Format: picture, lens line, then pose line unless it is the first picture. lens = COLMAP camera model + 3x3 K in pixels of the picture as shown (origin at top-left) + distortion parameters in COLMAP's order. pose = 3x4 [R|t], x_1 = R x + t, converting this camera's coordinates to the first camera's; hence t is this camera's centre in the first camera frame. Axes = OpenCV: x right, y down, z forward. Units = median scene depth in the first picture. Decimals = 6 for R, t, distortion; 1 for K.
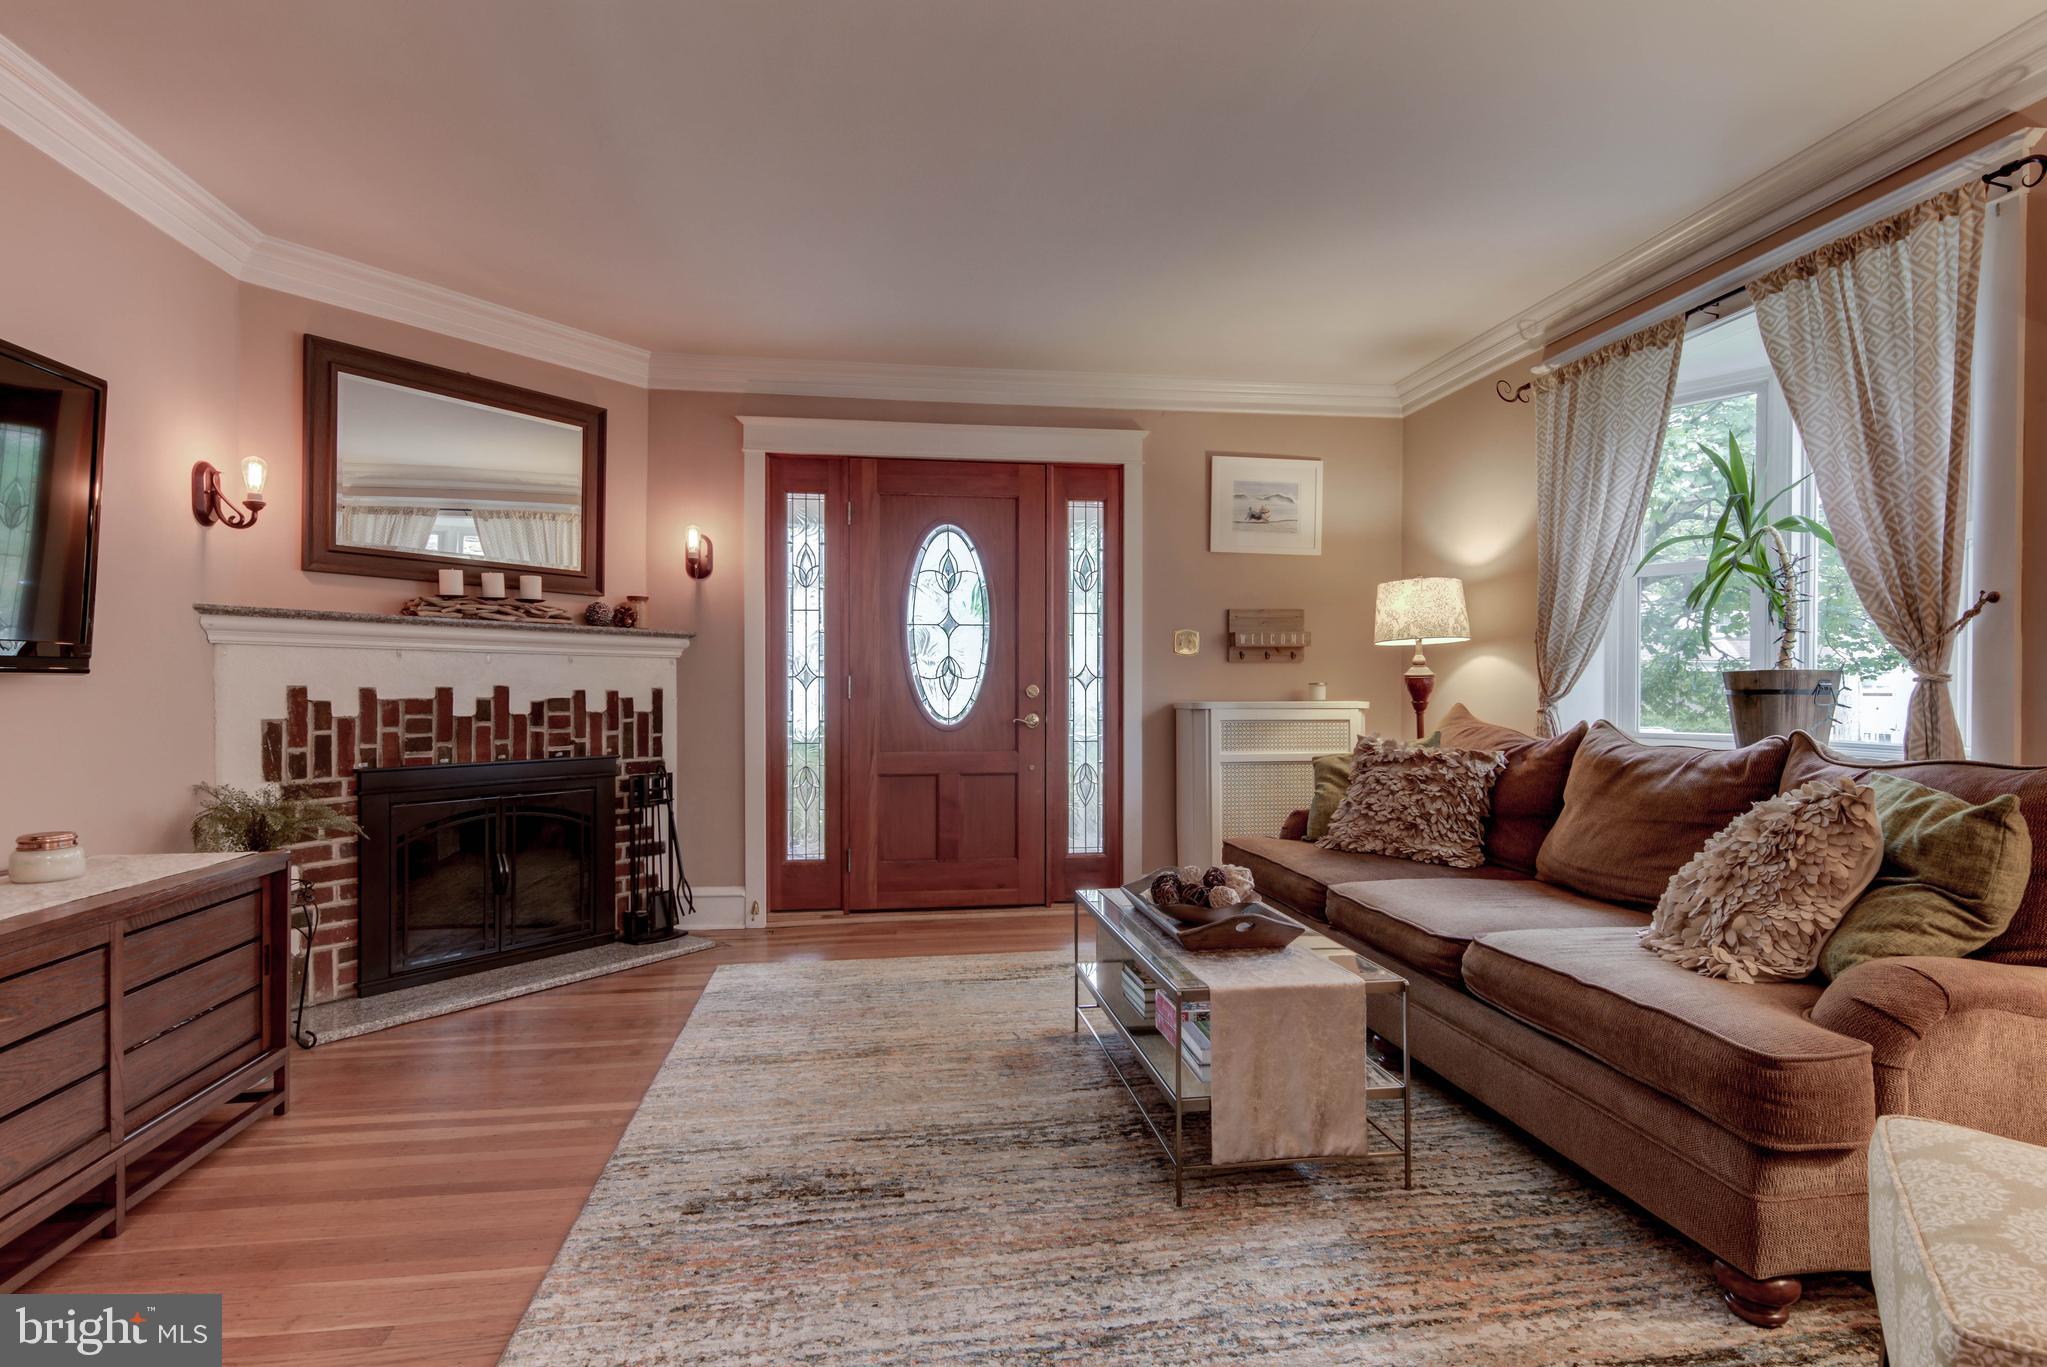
lens RADIAL K [[1026.5, 0, 1022.5], [0, 1026.5, 691.4], [0, 0, 1]] dist [0.020849, -0.006846]
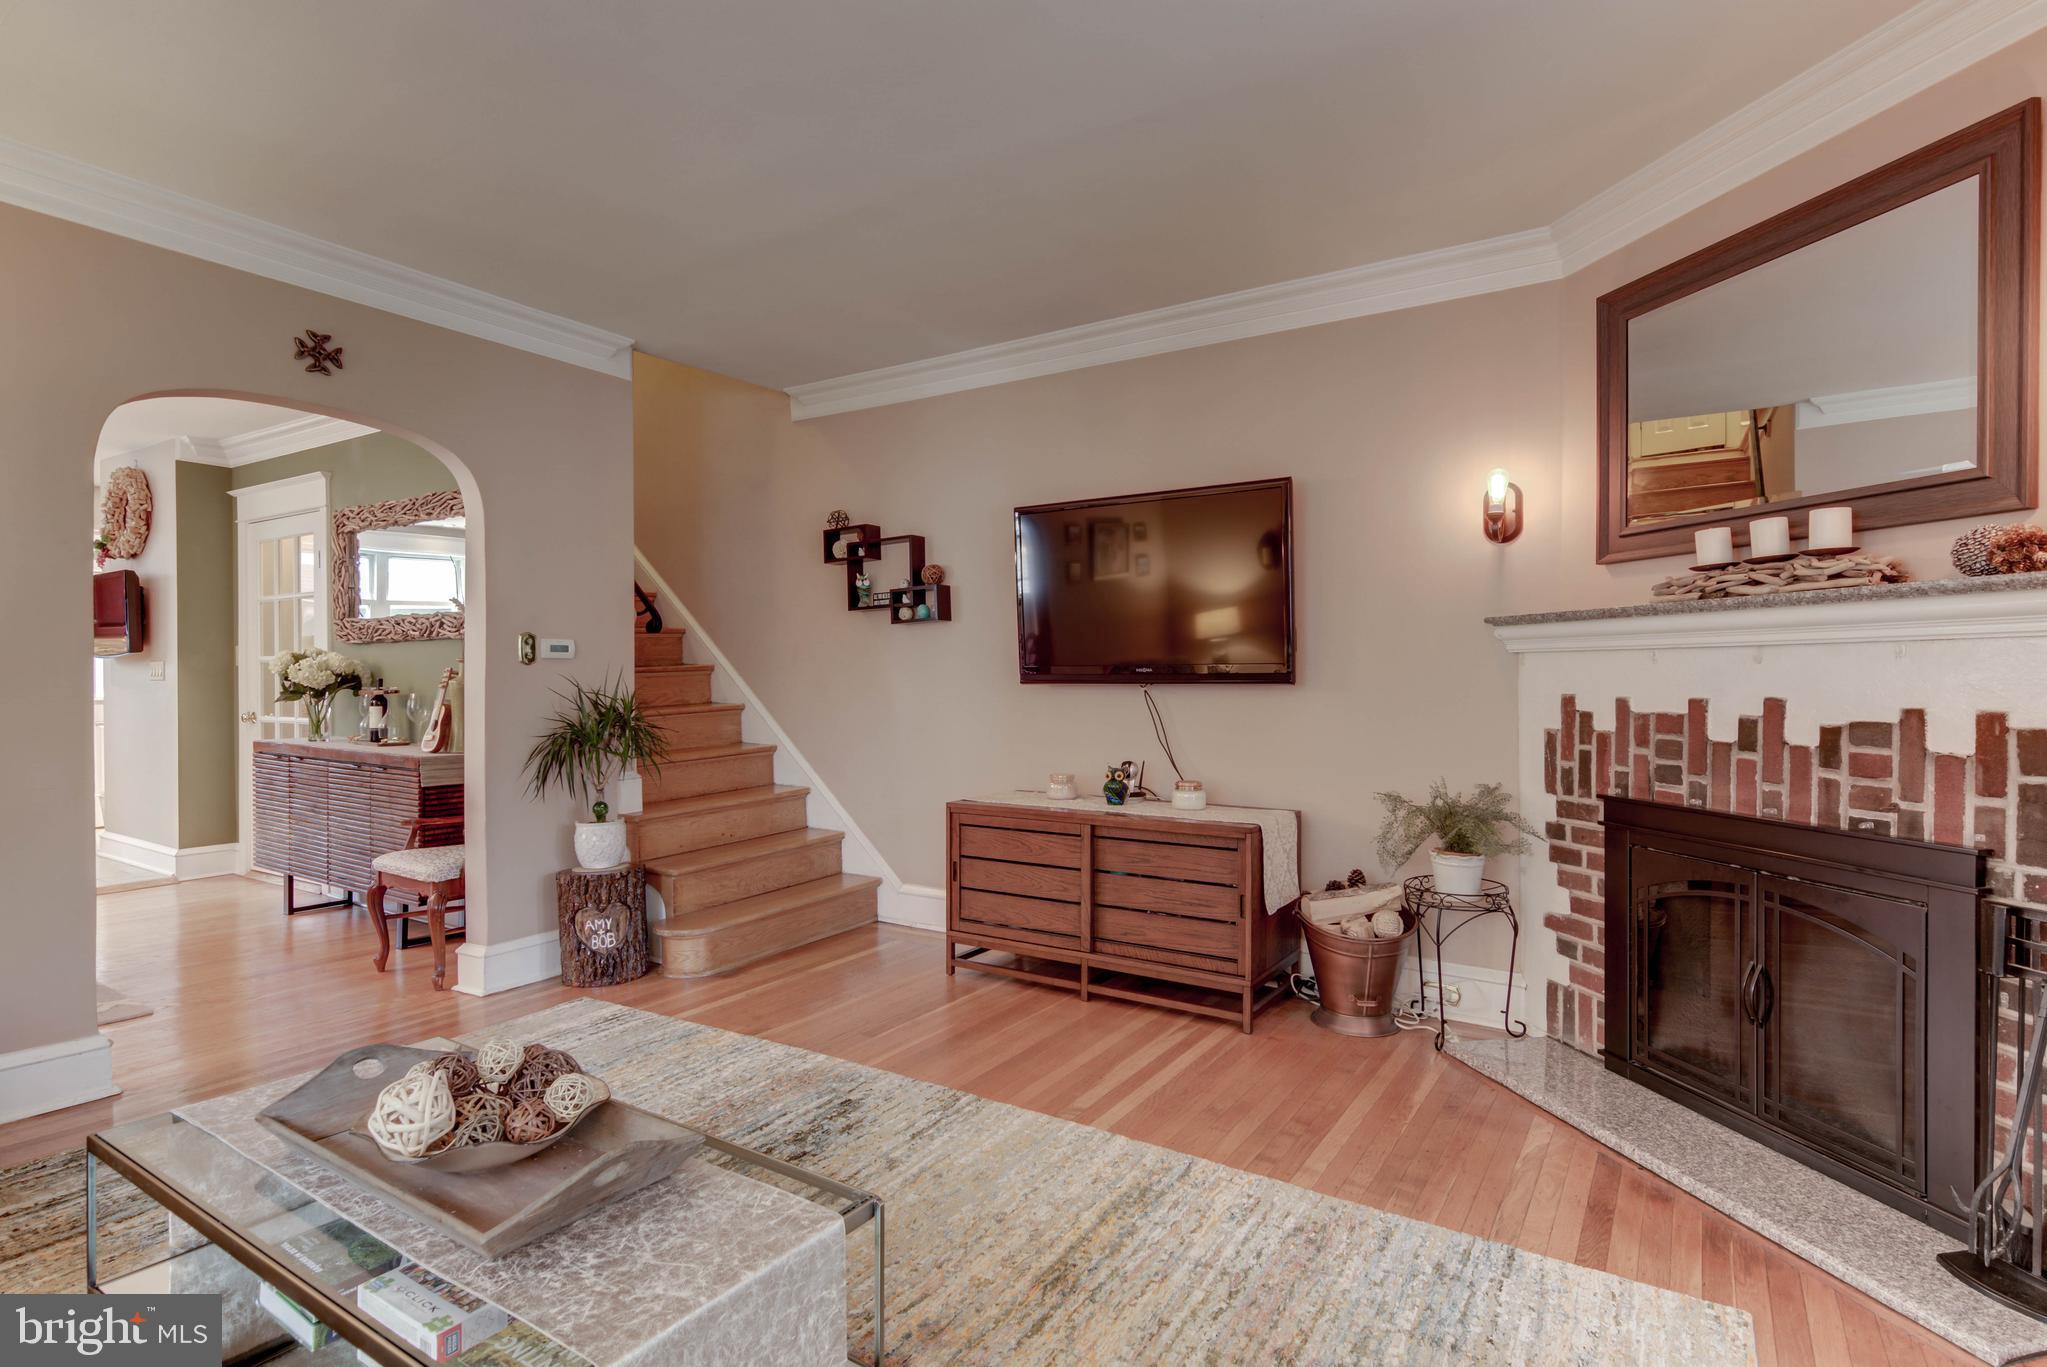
lens RADIAL K [[1026.5, 0, 1022.5], [0, 1026.5, 691.4], [0, 0, 1]] dist [0.020849, -0.006846]
pose [[-0.662619, 0.008858, -0.748904, 0.291446], [-0.002063, 0.999905, 0.013652, -0.018388], [0.748954, 0.010591, -0.662538, 1.175734]]
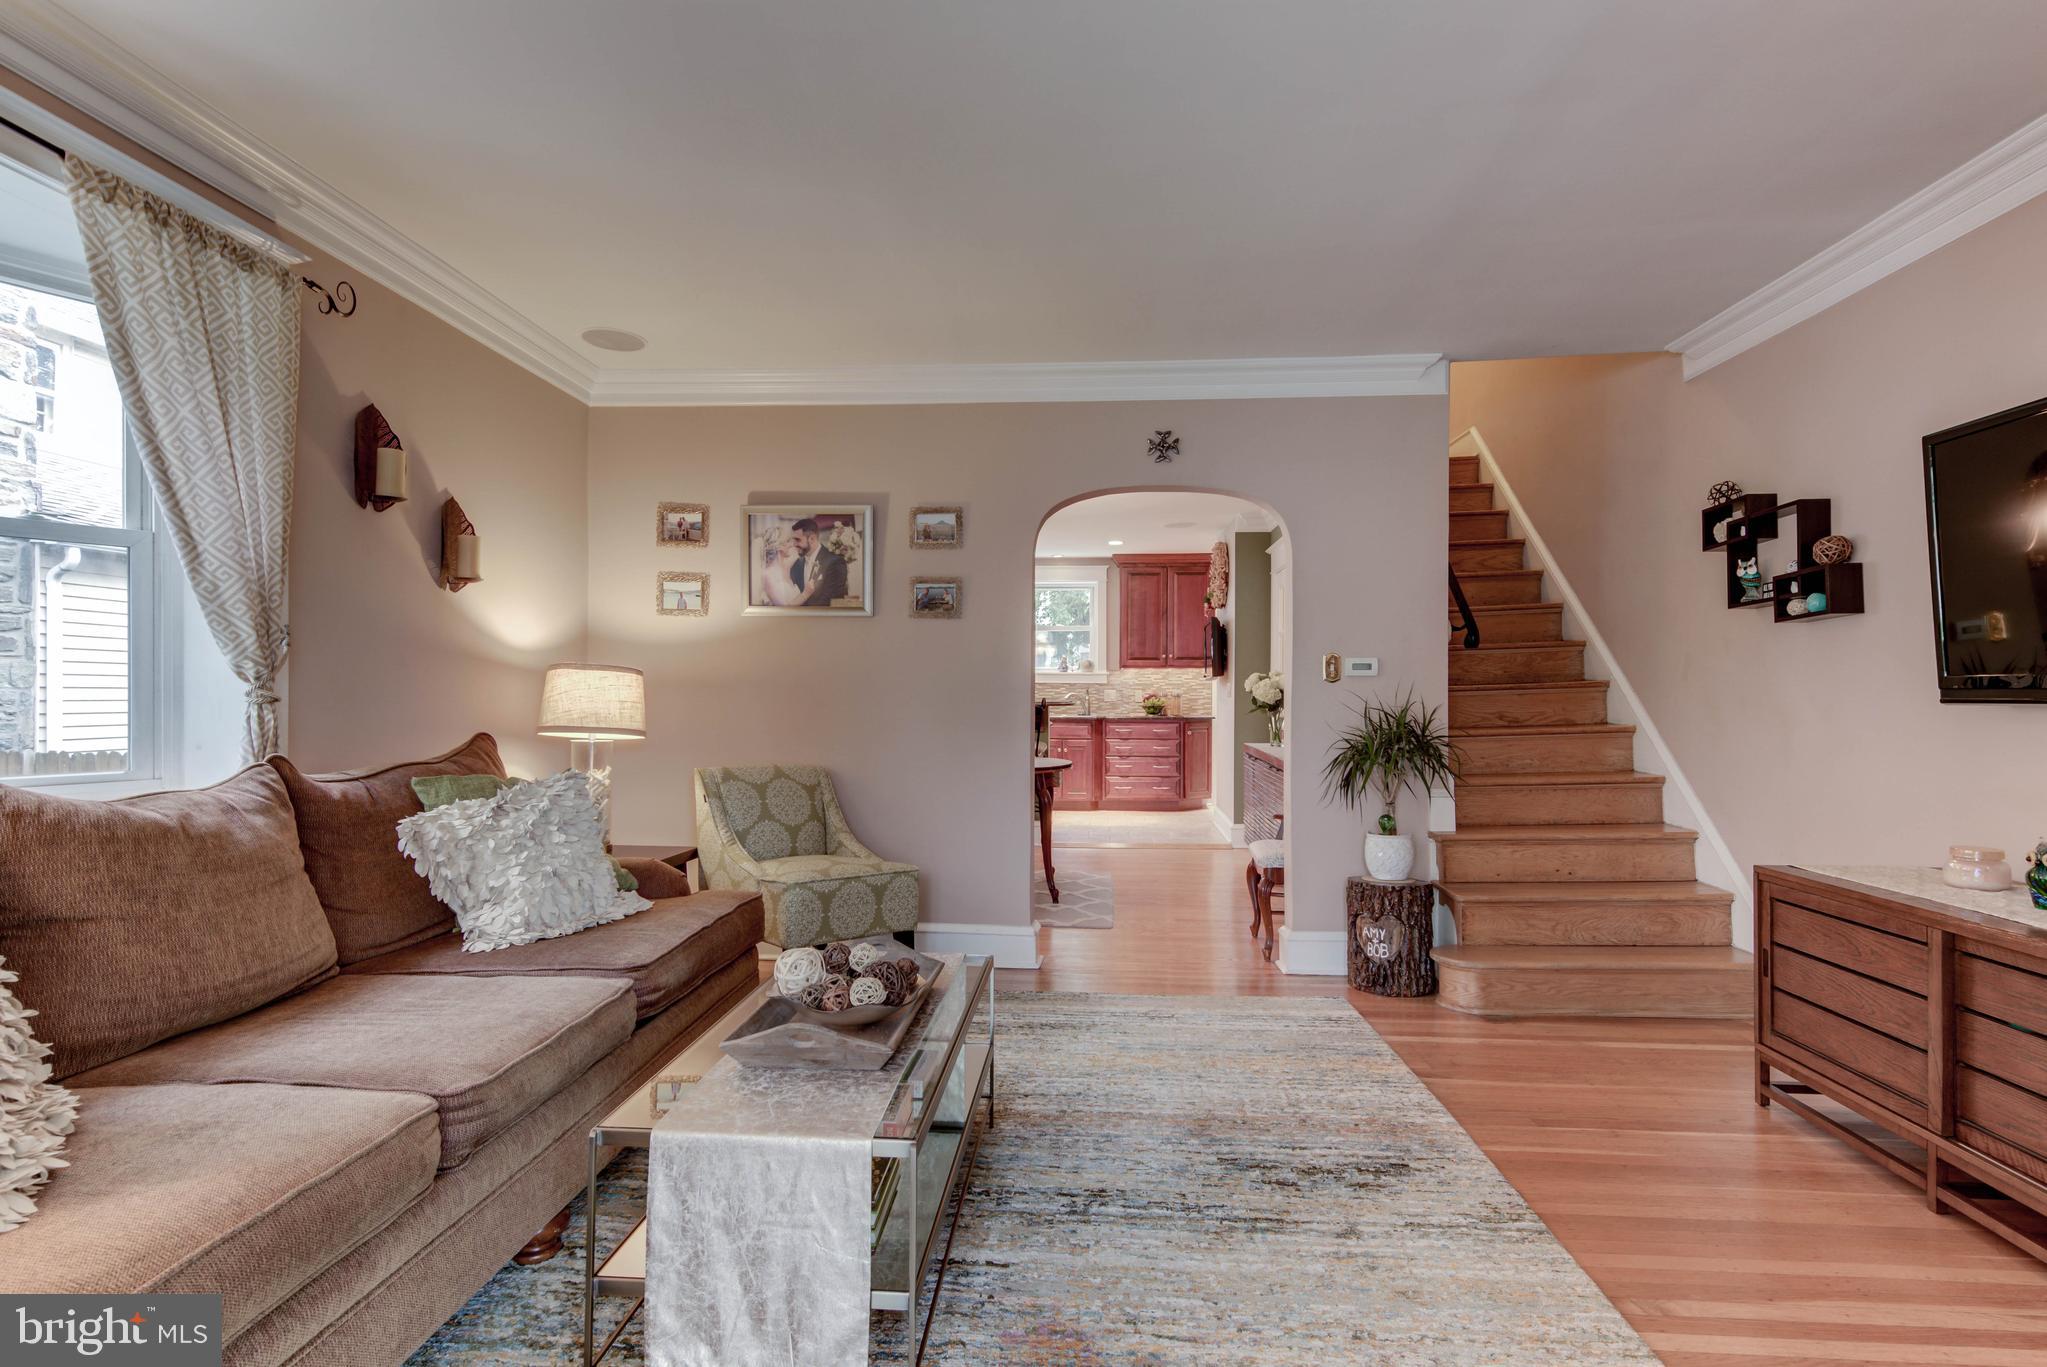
lens RADIAL K [[1026.5, 0, 1022.5], [0, 1026.5, 691.4], [0, 0, 1]] dist [0.020849, -0.006846]
pose [[-0.975085, -0.003294, 0.221809, -0.093485], [-0.003982, 0.999989, -0.002653, -0.015198], [-0.221798, -0.003471, -0.975087, 1.298985]]
